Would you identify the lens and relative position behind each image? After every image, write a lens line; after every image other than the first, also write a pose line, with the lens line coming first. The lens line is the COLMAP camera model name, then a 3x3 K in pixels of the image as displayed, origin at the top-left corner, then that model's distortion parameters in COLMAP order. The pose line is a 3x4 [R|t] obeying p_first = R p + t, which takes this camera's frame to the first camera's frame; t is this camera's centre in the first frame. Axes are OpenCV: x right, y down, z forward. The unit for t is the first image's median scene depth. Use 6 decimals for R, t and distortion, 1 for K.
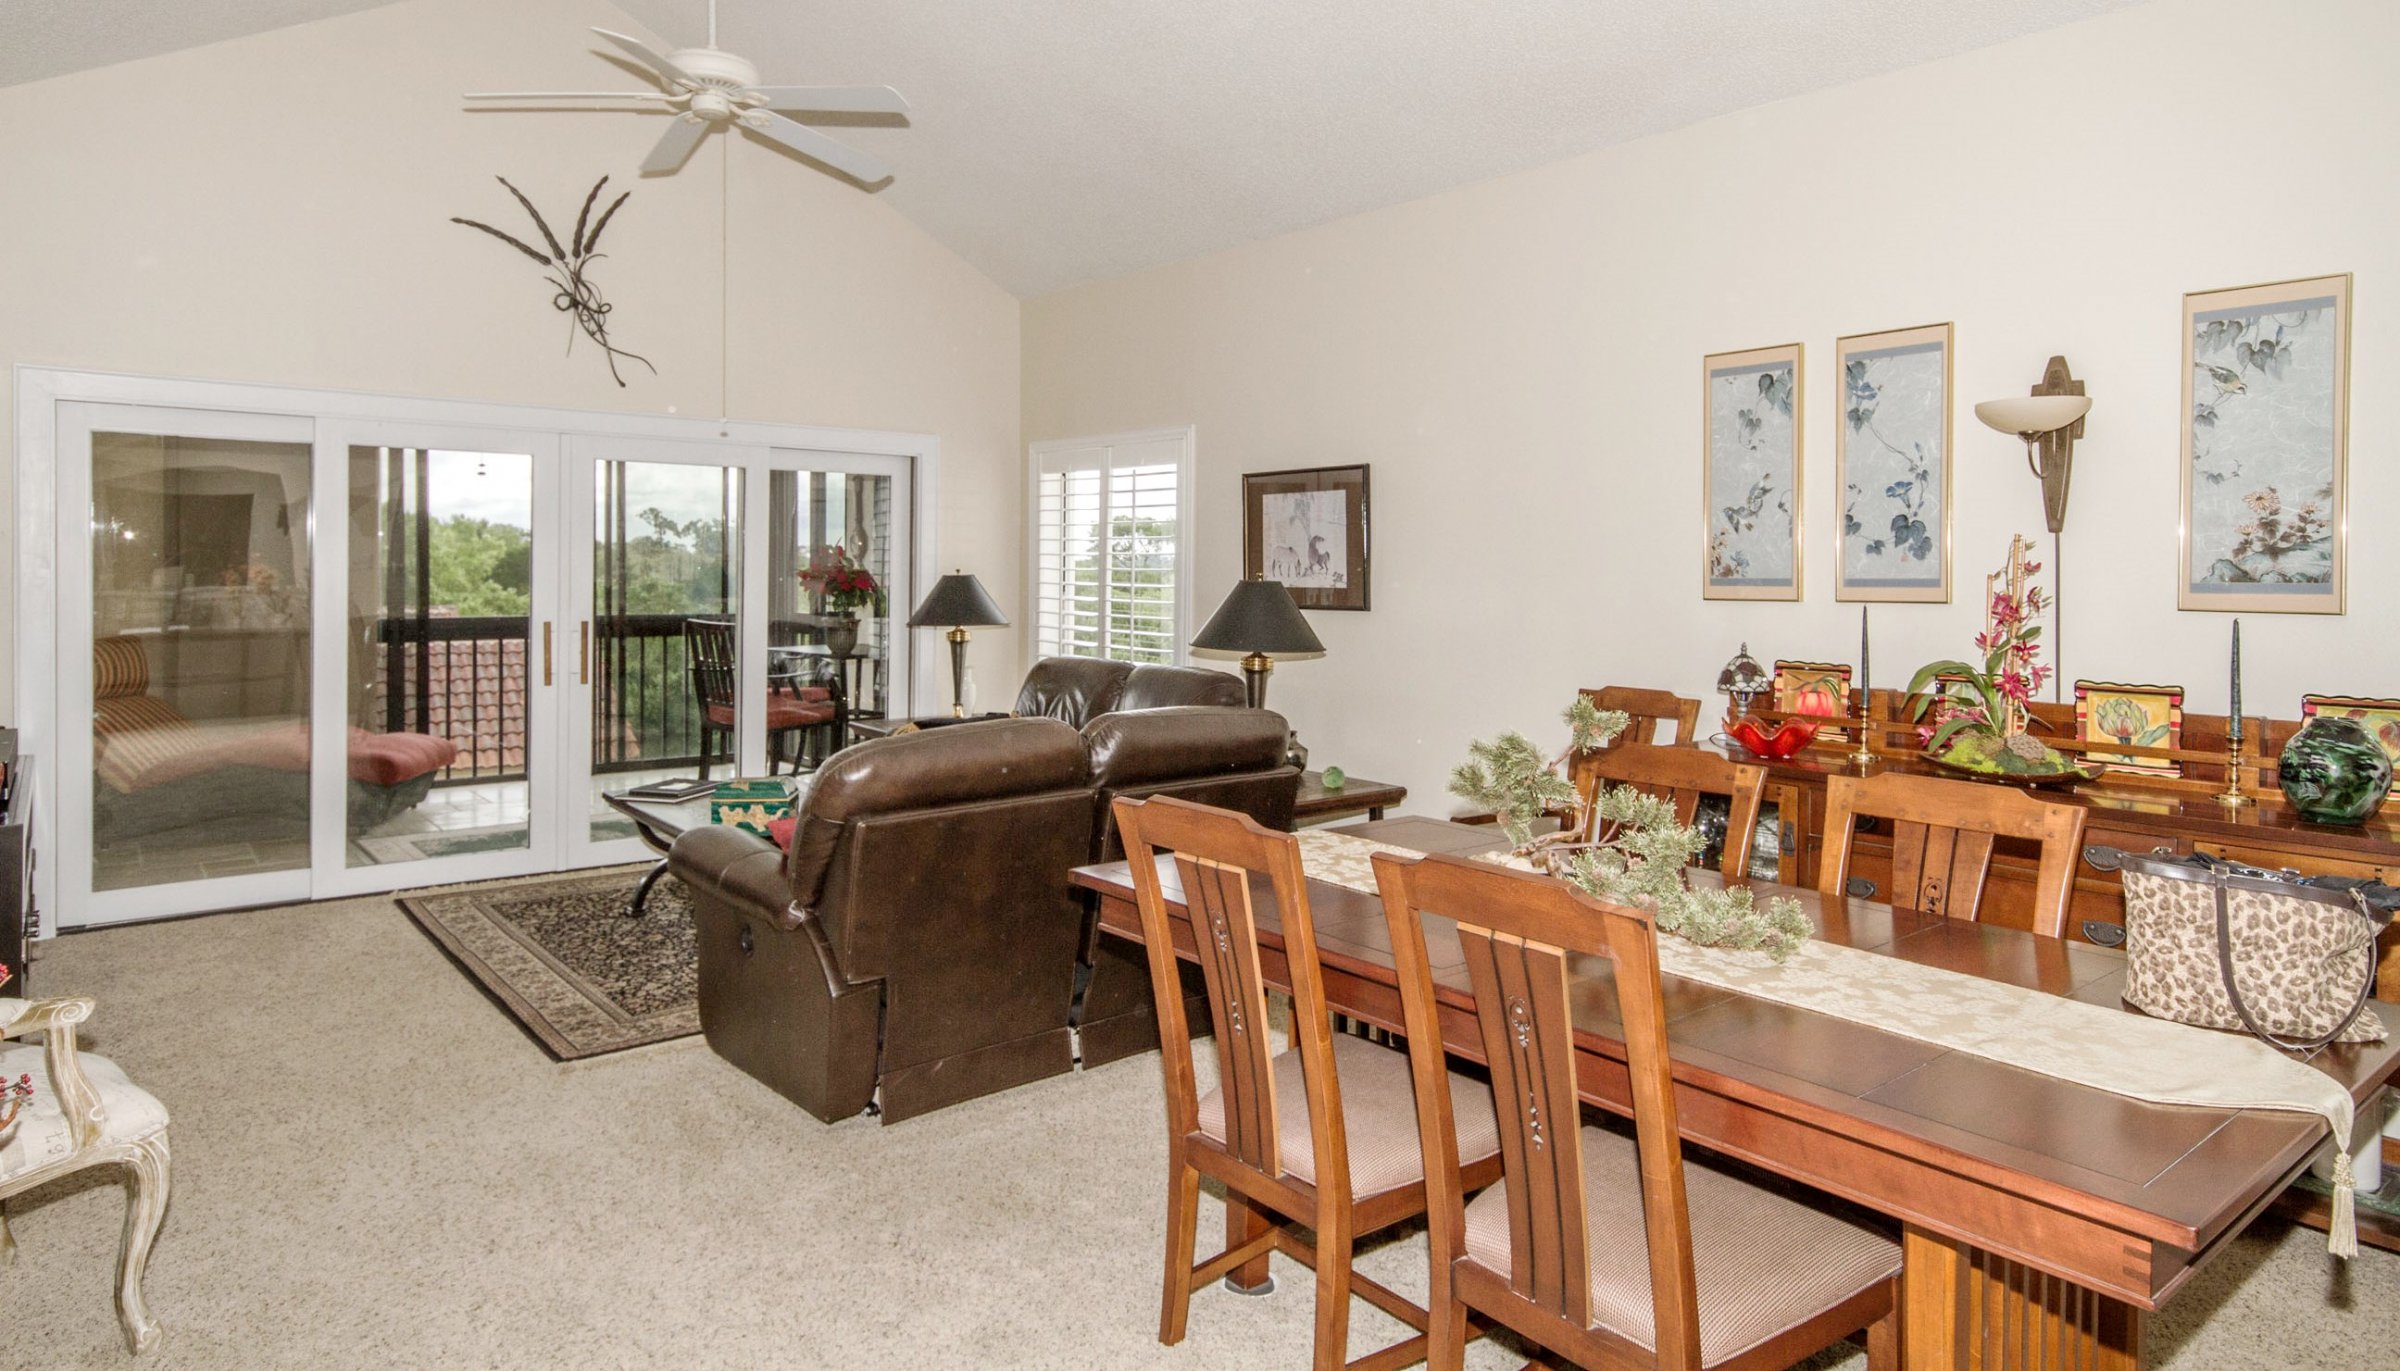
lens RADIAL K [[1423.8, 0, 1170.8], [0, 1423.8, 587.2], [0, 0, 1]] dist [0.006223, 0.027914]
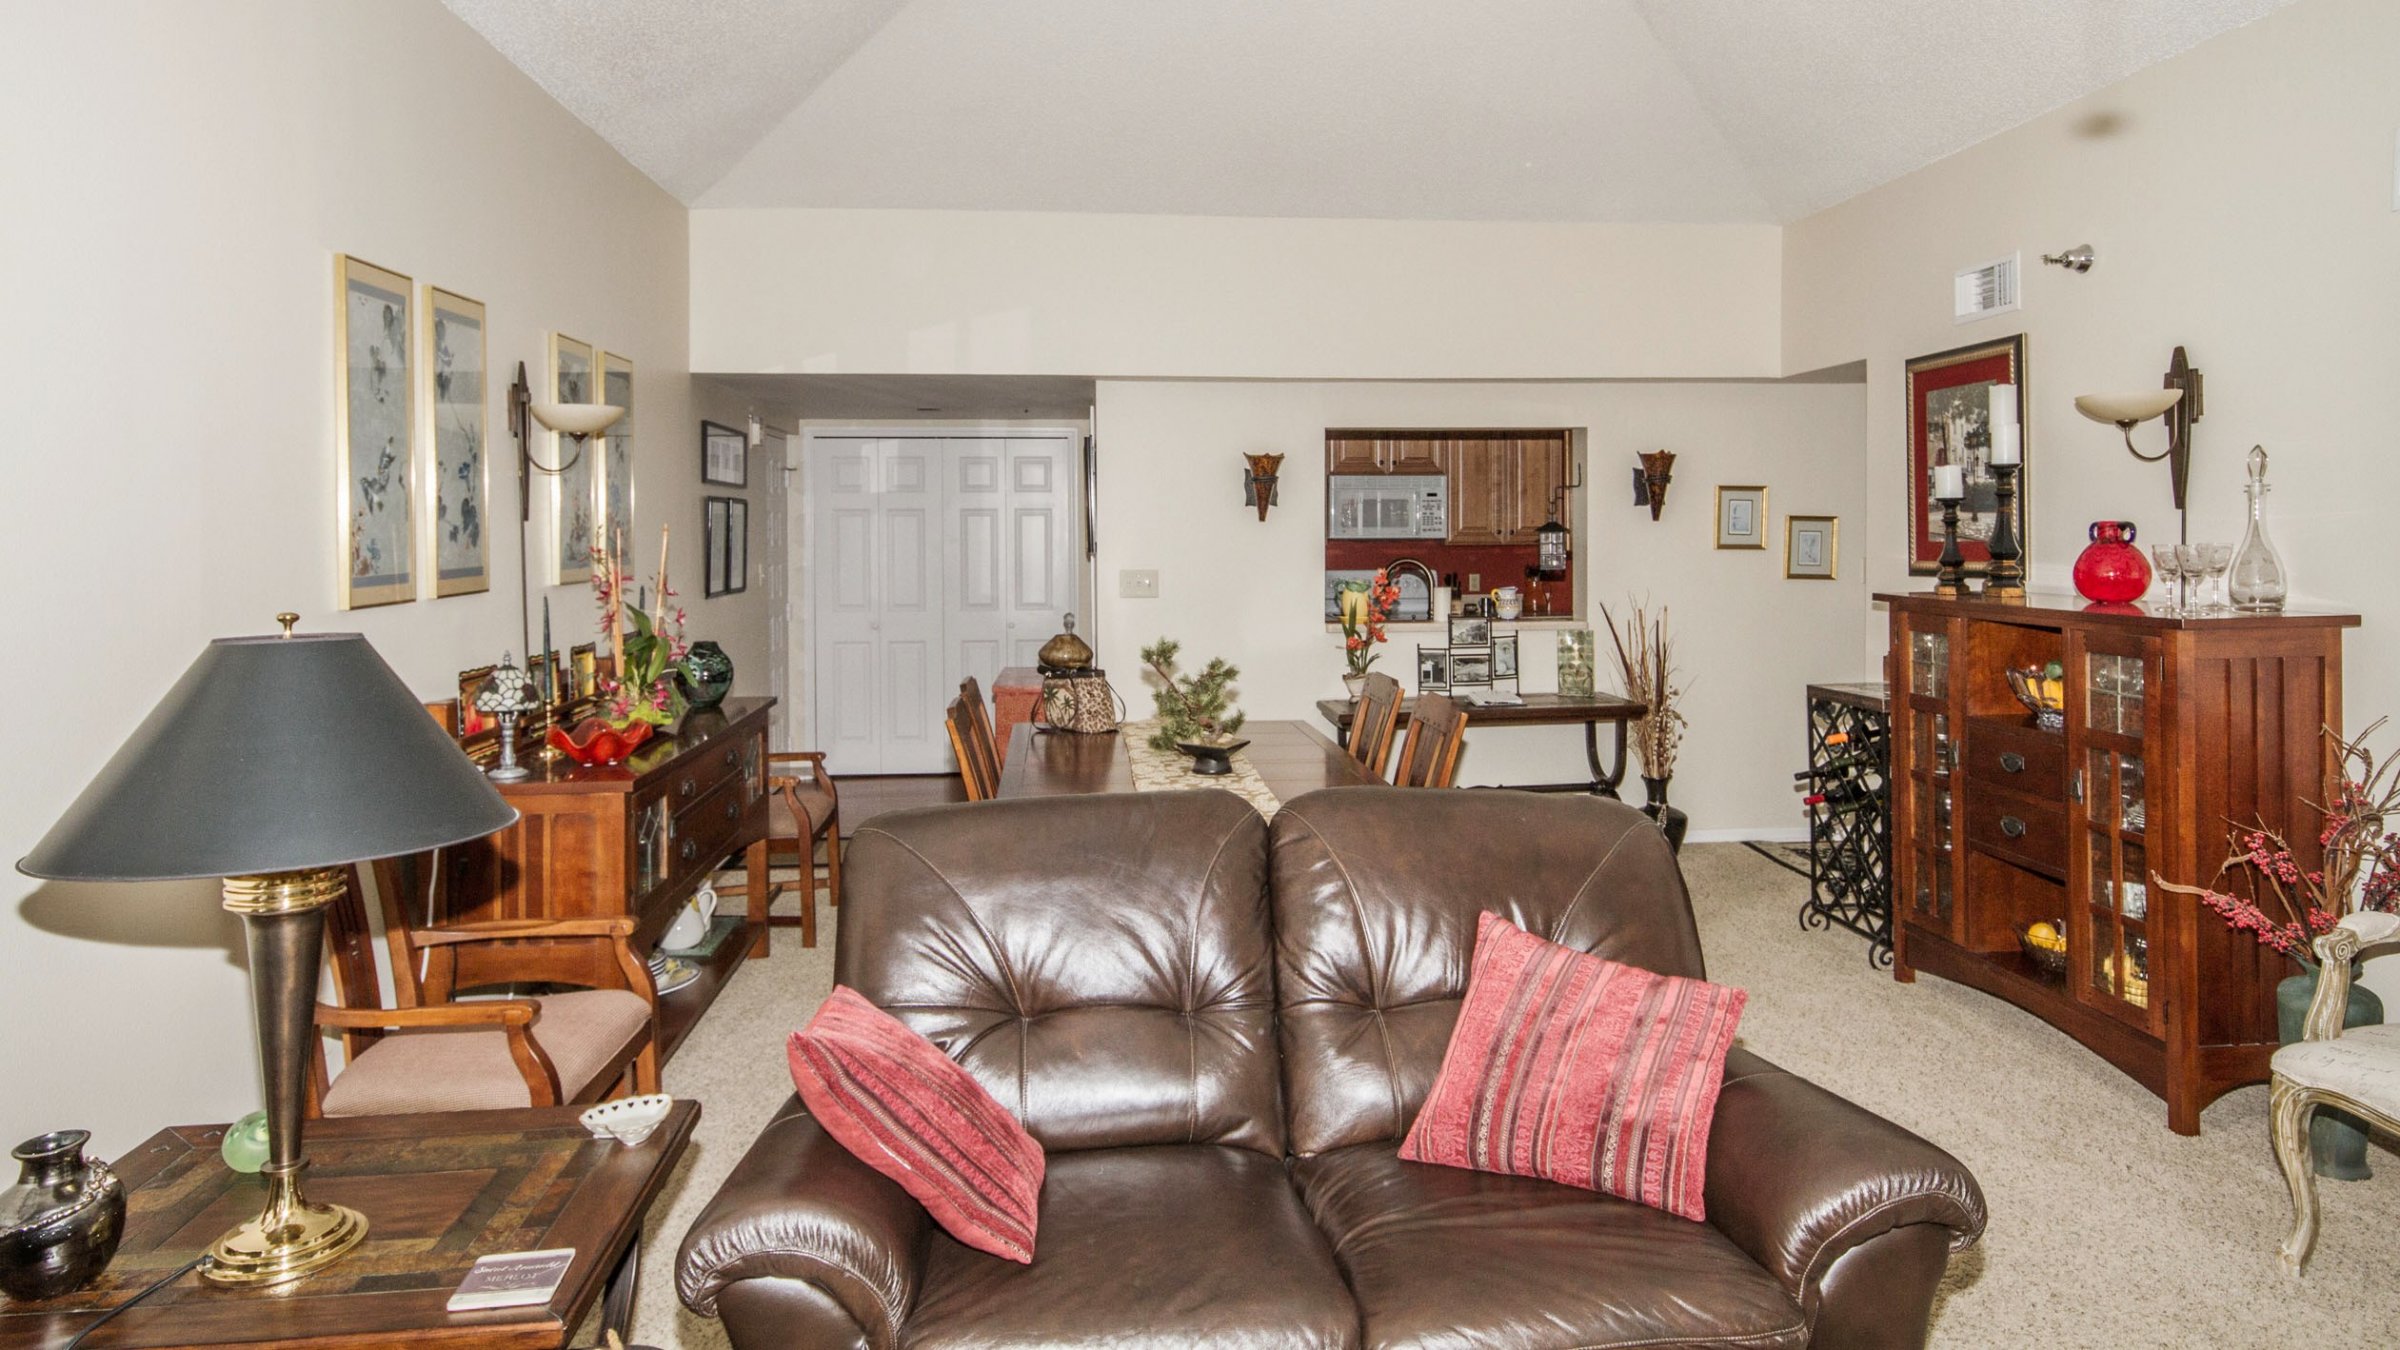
lens RADIAL K [[1394.5, 0, 1210.7], [0, 1394.5, 548.0], [0, 0, 1]] dist [0.001513, 0.001009]
pose [[-0.839973, -0.010369, 0.542529, -0.253580], [0.007942, 0.999475, 0.031398, -0.028815], [-0.542570, 0.030682, -0.839450, 0.996425]]
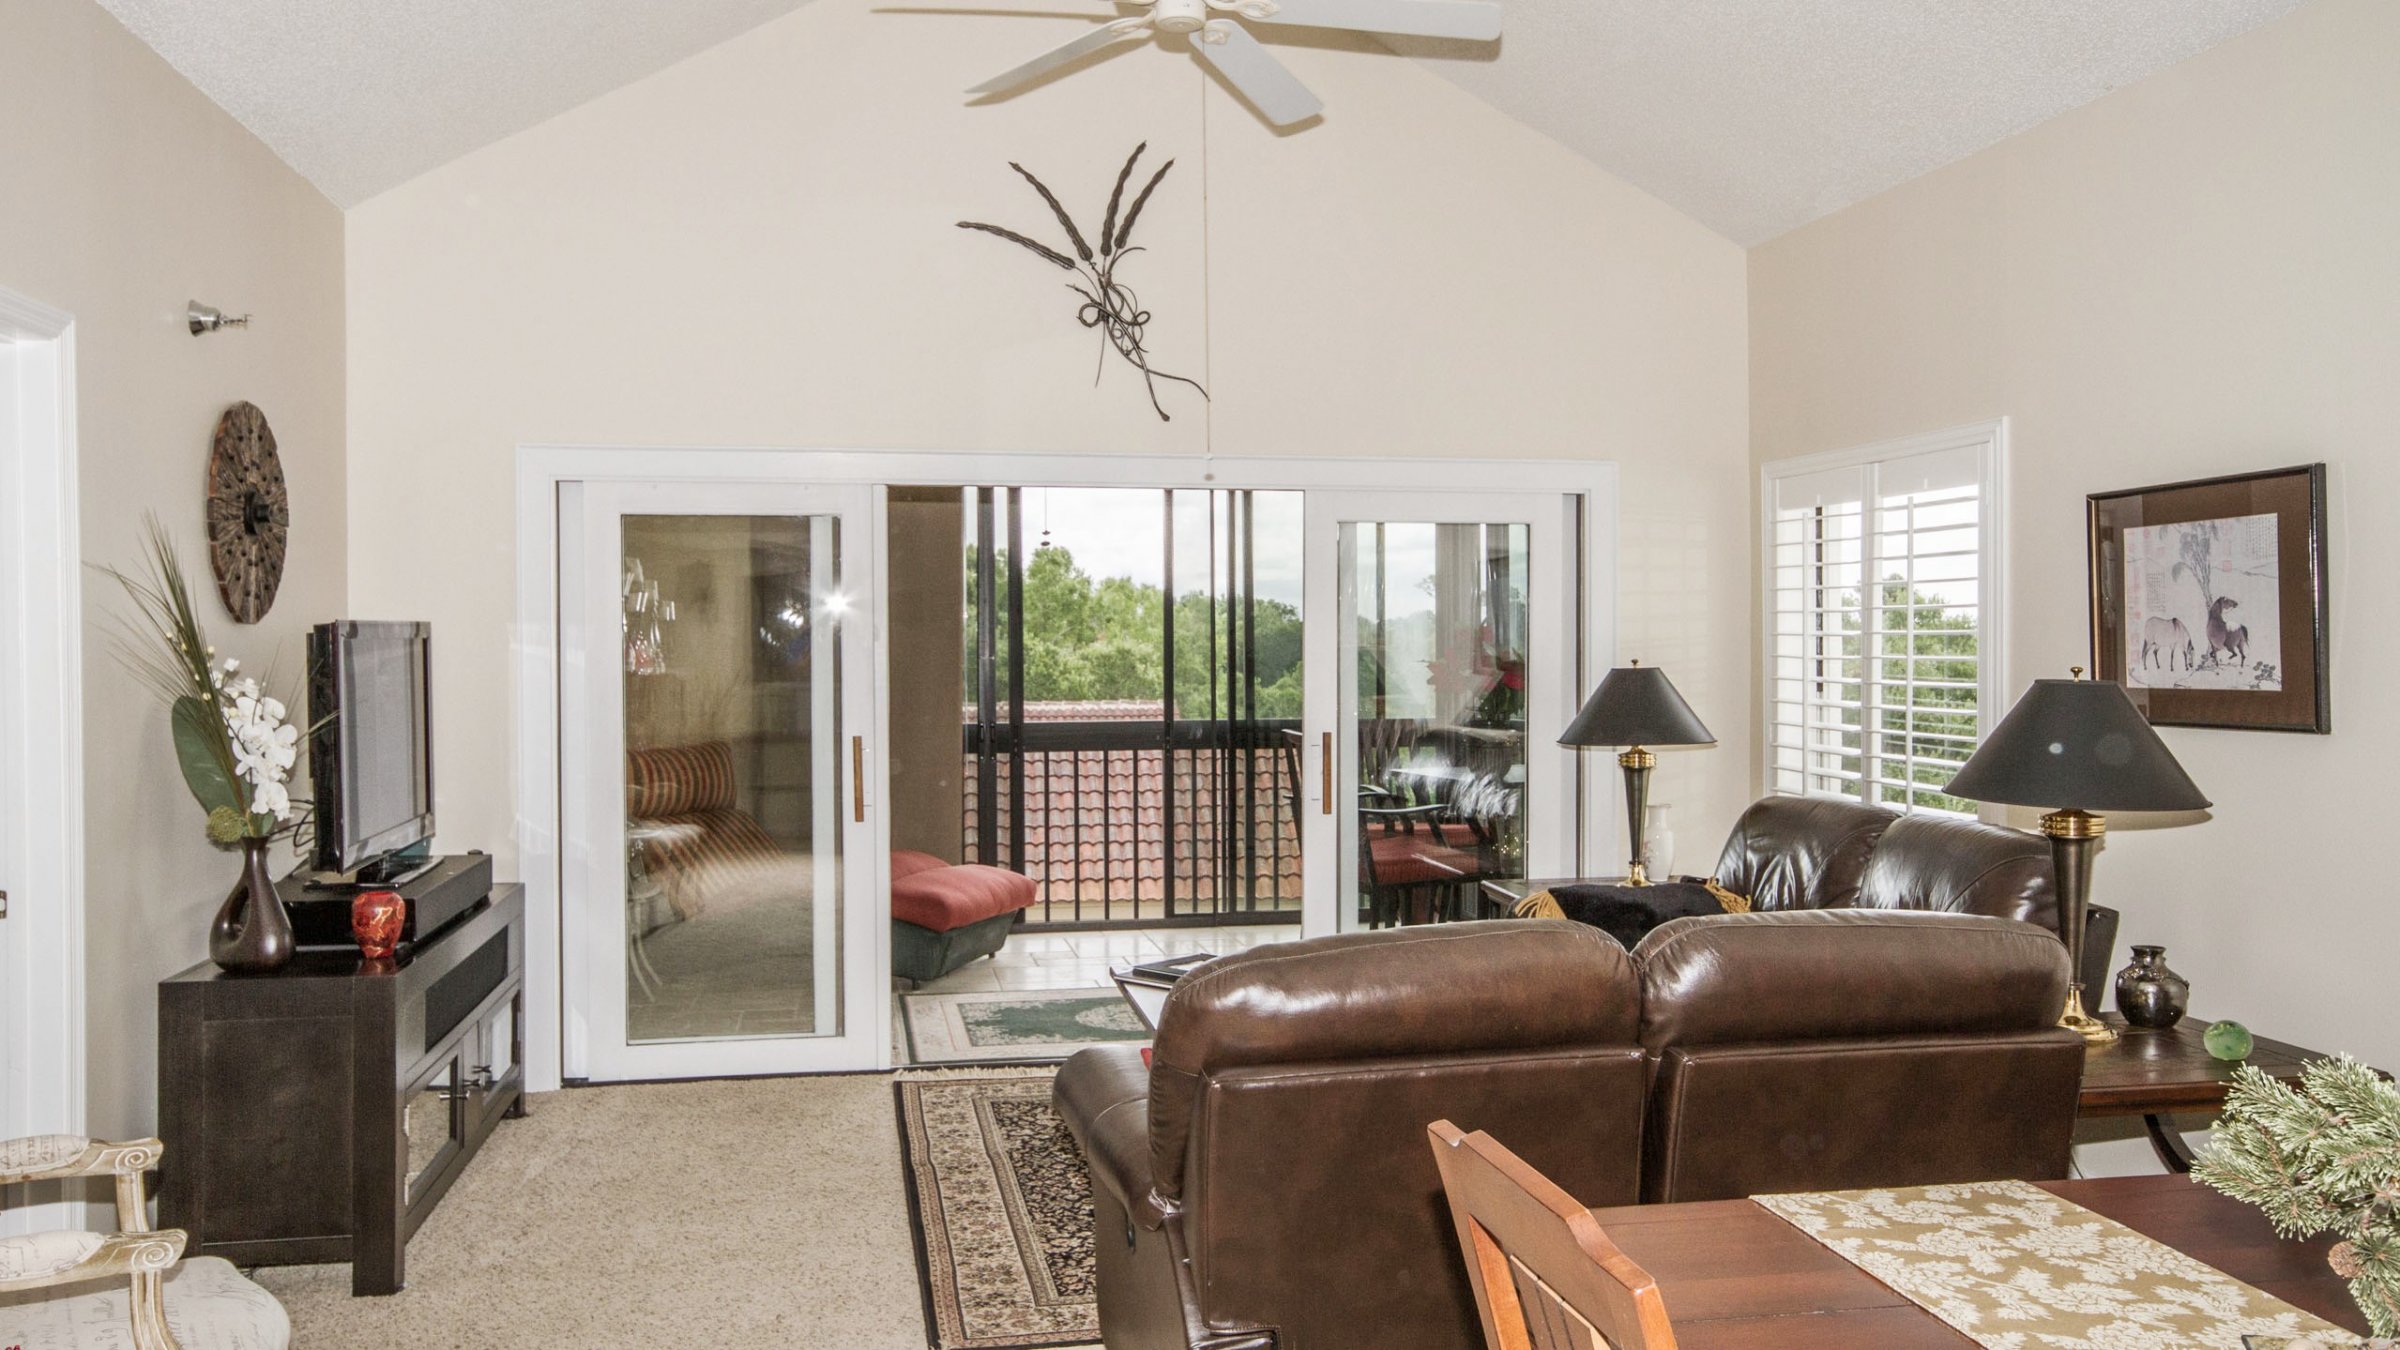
lens RADIAL K [[1865.4, 0, 1163.7], [0, 1865.4, 664.6], [0, 0, 1]] dist [0.011703, 0.012793]
pose [[0.878818, -0.007486, -0.477098, 0.085134], [0.005202, 0.999968, -0.006107, -0.007056], [0.477128, 0.002885, 0.878829, 0.147056]]
